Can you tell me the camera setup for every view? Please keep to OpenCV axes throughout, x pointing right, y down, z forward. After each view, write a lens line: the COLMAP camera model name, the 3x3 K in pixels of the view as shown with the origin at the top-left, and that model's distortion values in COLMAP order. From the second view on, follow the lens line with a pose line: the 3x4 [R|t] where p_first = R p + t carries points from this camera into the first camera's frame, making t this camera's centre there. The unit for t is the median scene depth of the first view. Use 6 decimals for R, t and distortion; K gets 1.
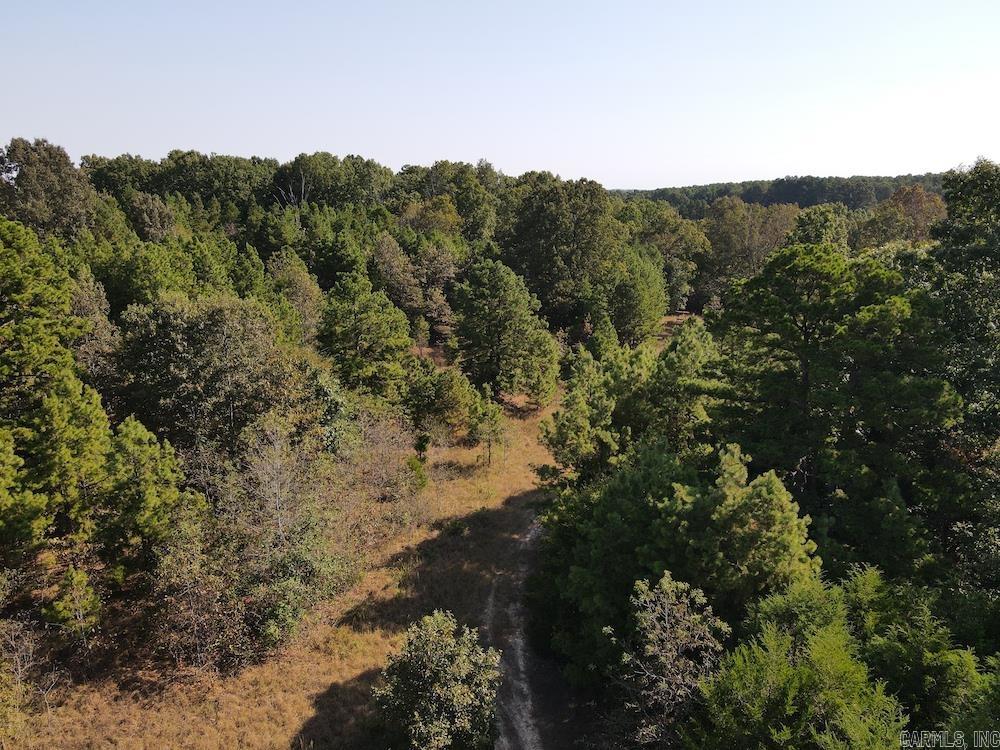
lens RADIAL K [[732.4, 0, 501.5], [0, 732.4, 379.0], [0, 0, 1]] dist [0.003052, 0.015796]
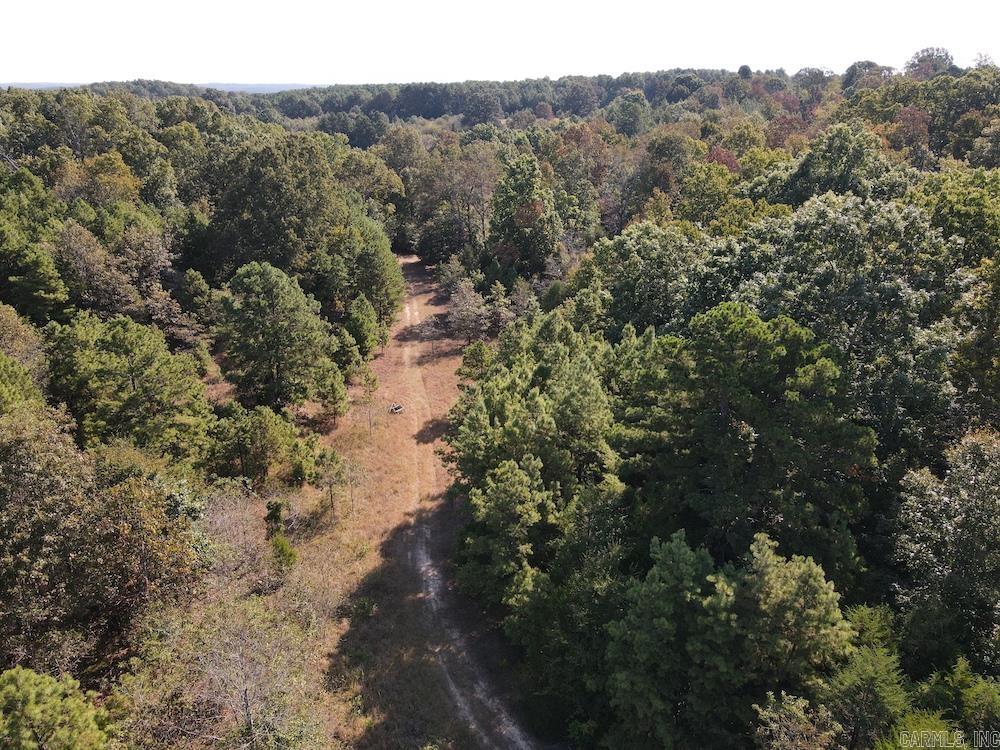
lens RADIAL K [[732.4, 0, 496.2], [0, 732.4, 378.1], [0, 0, 1]] dist [0.003052, 0.015796]
pose [[0.879511, -0.180384, 0.440367, -0.306473], [0.121305, 0.979787, 0.159069, -0.235479], [-0.460159, -0.086484, 0.883614, 0.159515]]
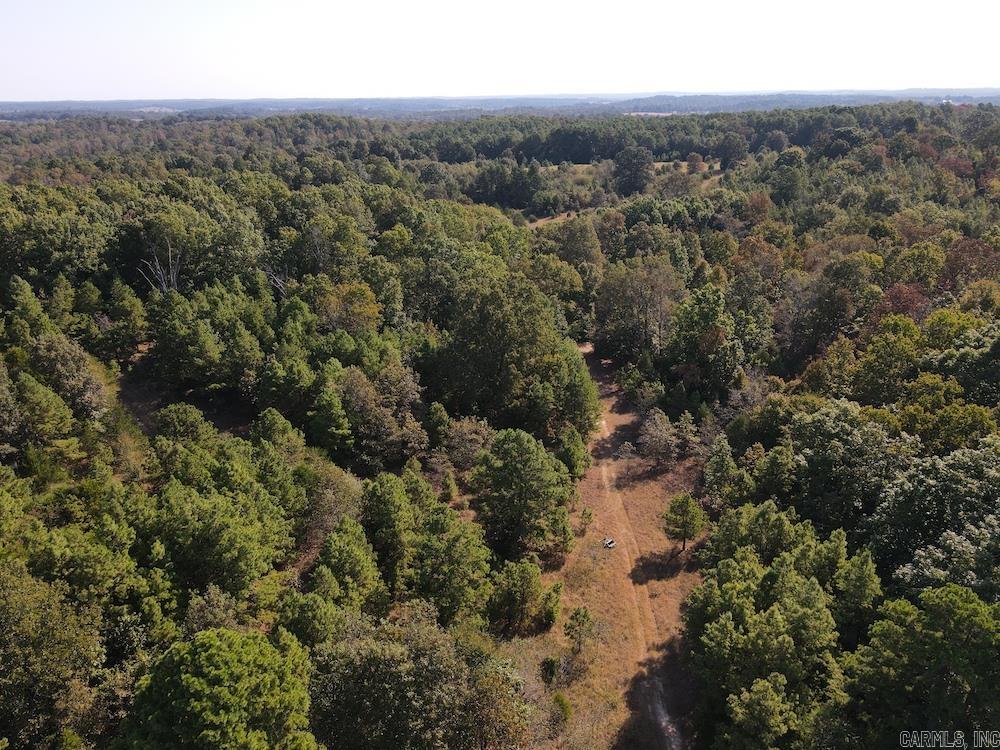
lens RADIAL K [[732.4, 0, 497.3], [0, 732.4, 376.9], [0, 0, 1]] dist [0.003052, 0.015796]
pose [[0.945971, -0.127217, 0.298254, -0.618303], [0.092010, 0.987327, 0.129307, -0.678168], [-0.310924, -0.094879, 0.945687, -0.004688]]
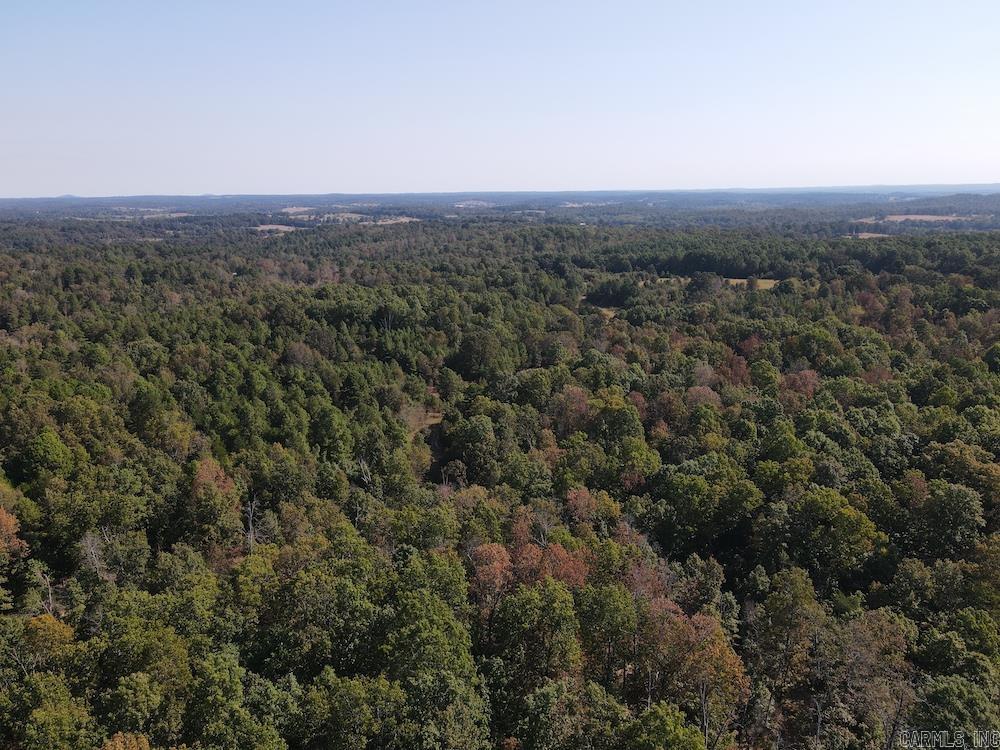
lens RADIAL K [[732.4, 0, 500.2], [0, 732.4, 374.0], [0, 0, 1]] dist [0.003052, 0.015796]
pose [[0.998437, 0.002592, -0.055824, 0.902163], [-0.002680, 0.999995, -0.001492, -0.220765], [0.055820, 0.001639, 0.998440, -5.375117]]
